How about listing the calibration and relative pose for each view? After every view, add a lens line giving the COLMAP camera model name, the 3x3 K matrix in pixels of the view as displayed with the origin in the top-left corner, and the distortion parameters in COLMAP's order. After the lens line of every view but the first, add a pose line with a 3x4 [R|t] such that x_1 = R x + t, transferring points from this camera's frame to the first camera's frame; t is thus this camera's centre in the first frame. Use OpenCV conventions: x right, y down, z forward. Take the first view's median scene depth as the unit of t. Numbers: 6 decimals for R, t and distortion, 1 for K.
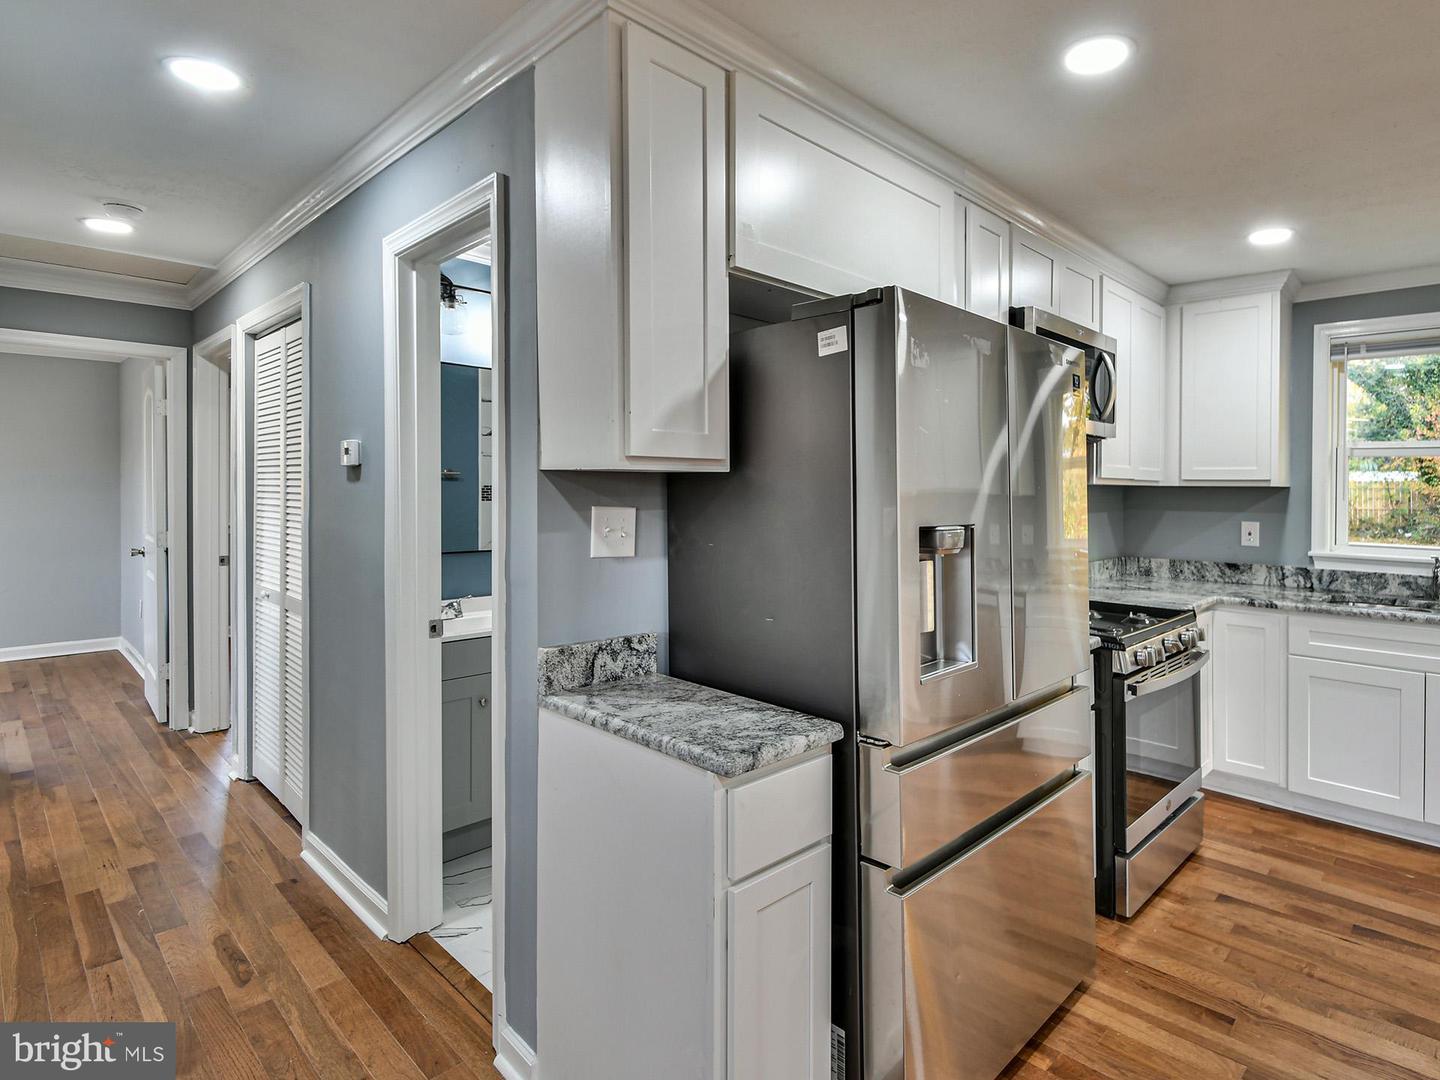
lens RADIAL K [[768.1, 0, 821.6], [0, 768.1, 485.4], [0, 0, 1]] dist [0.002432, -0.001649]
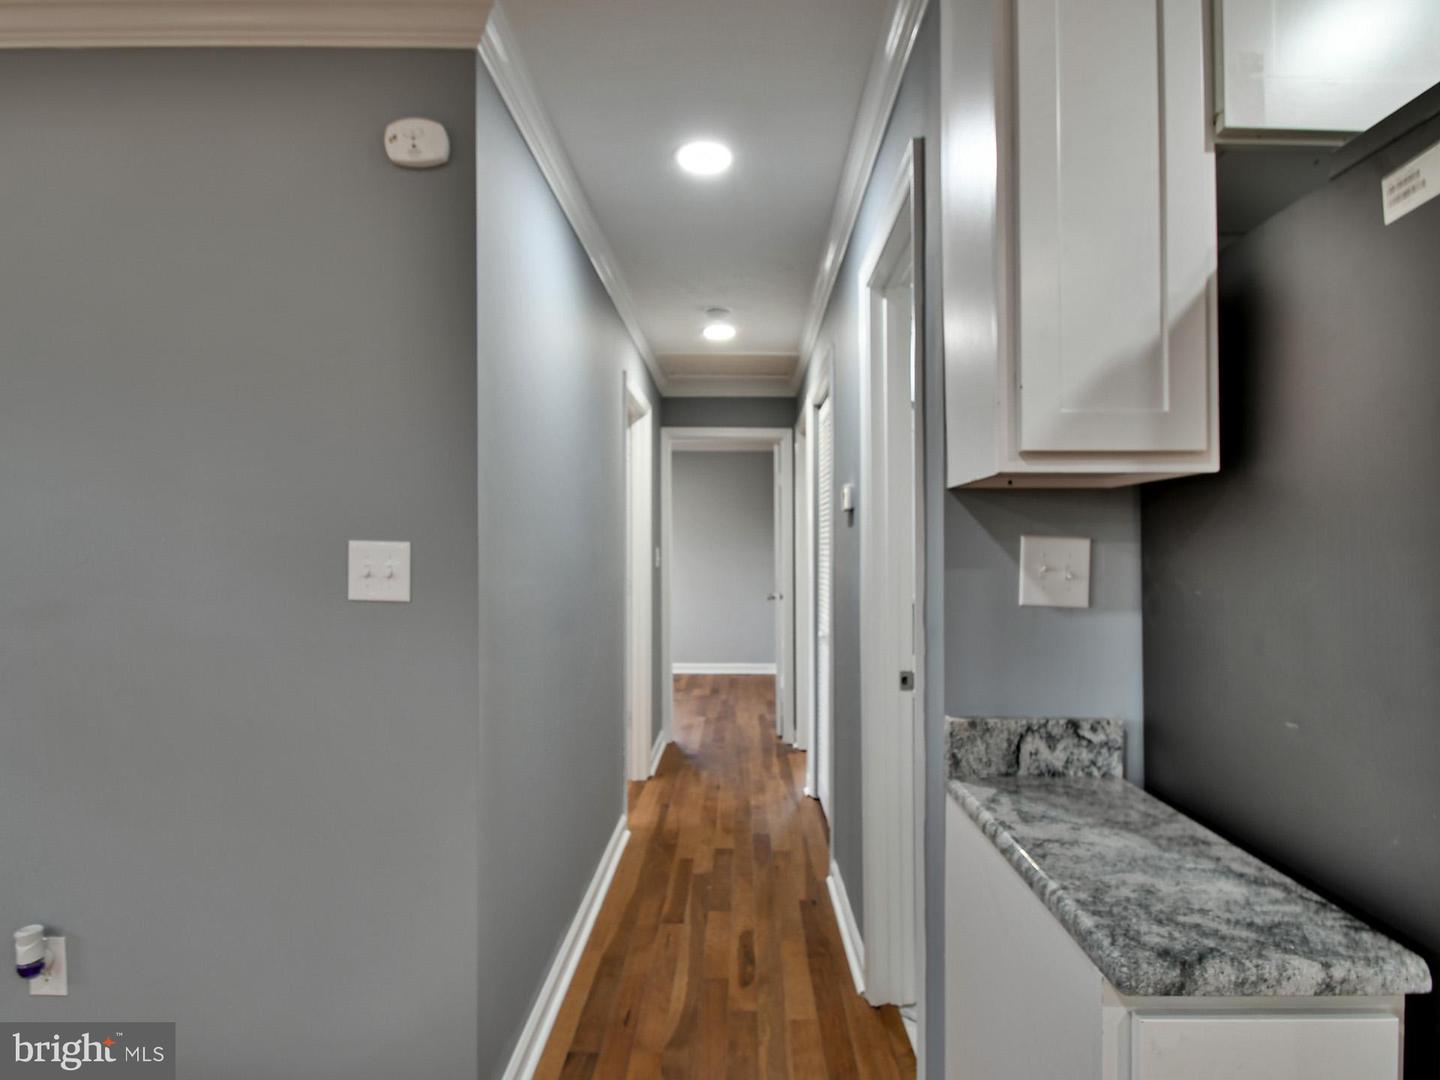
lens RADIAL K [[780.9, 0, 751.2], [0, 780.9, 552.8], [0, 0, 1]] dist [0.001976, -0.009682]
pose [[0.679831, -0.003814, -0.733359, 0.075100], [0.004524, 0.999989, -0.001007, 0.042122], [0.733355, -0.002633, 0.679841, 0.288320]]
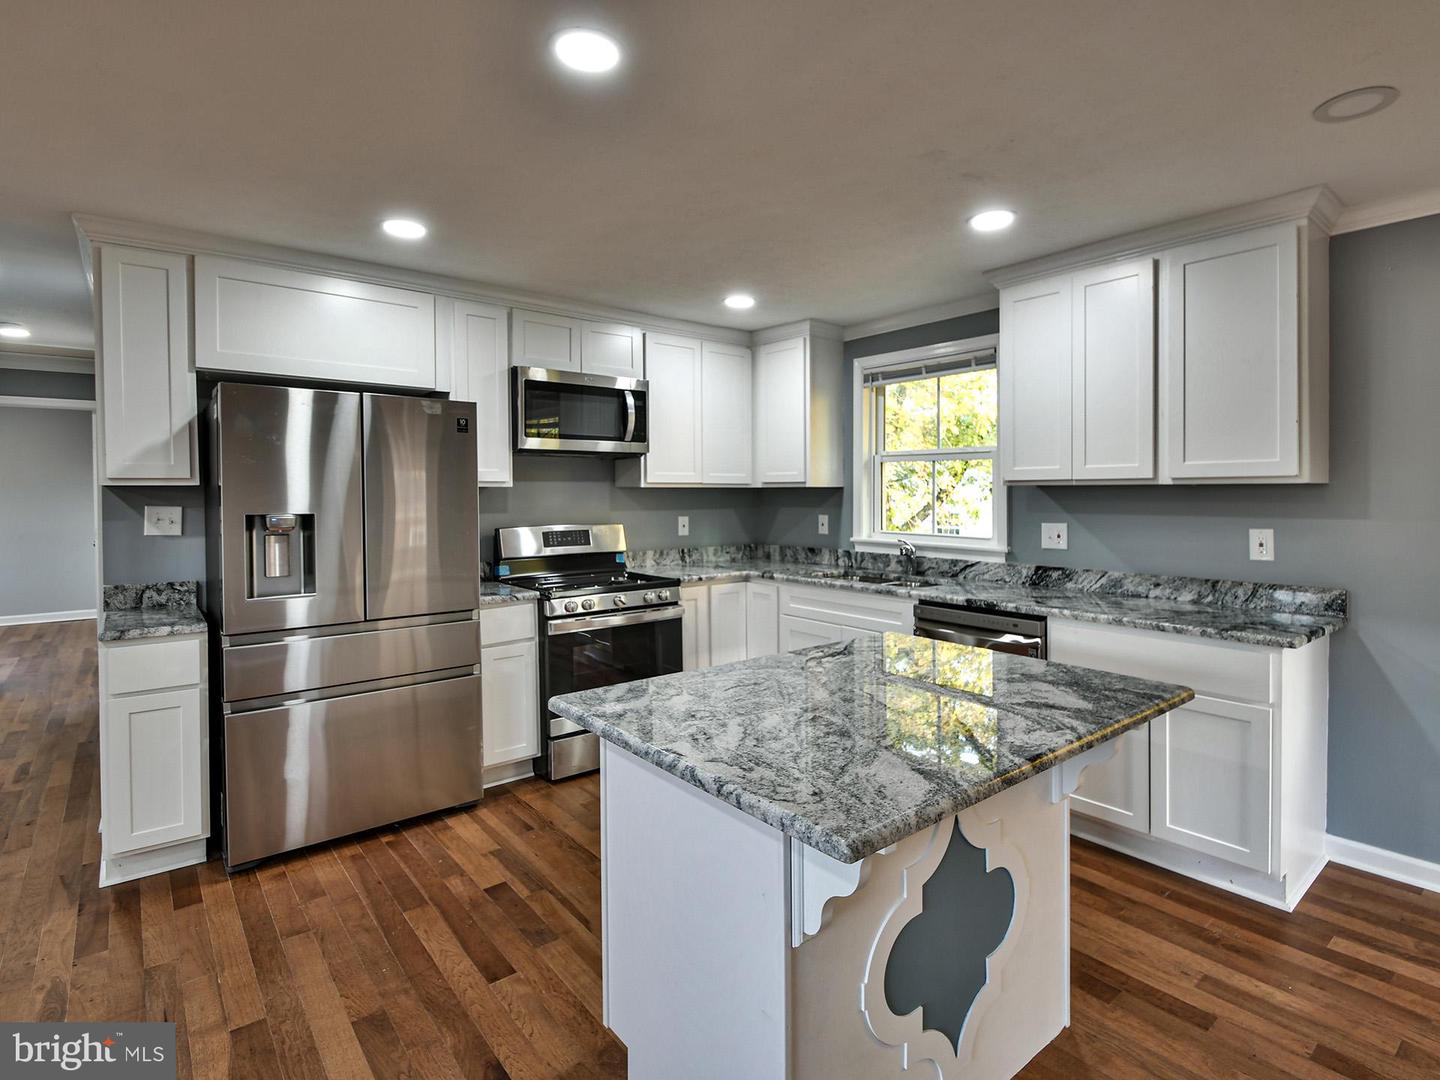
lens RADIAL K [[712.2, 0, 715.9], [0, 712.2, 495.5], [0, 0, 1]] dist [0.001020, -0.007913]
pose [[0.990553, -0.012097, -0.136597, 1.164839], [0.013268, 0.999883, 0.007667, 0.008126], [0.136488, -0.009407, 0.990597, -0.401671]]
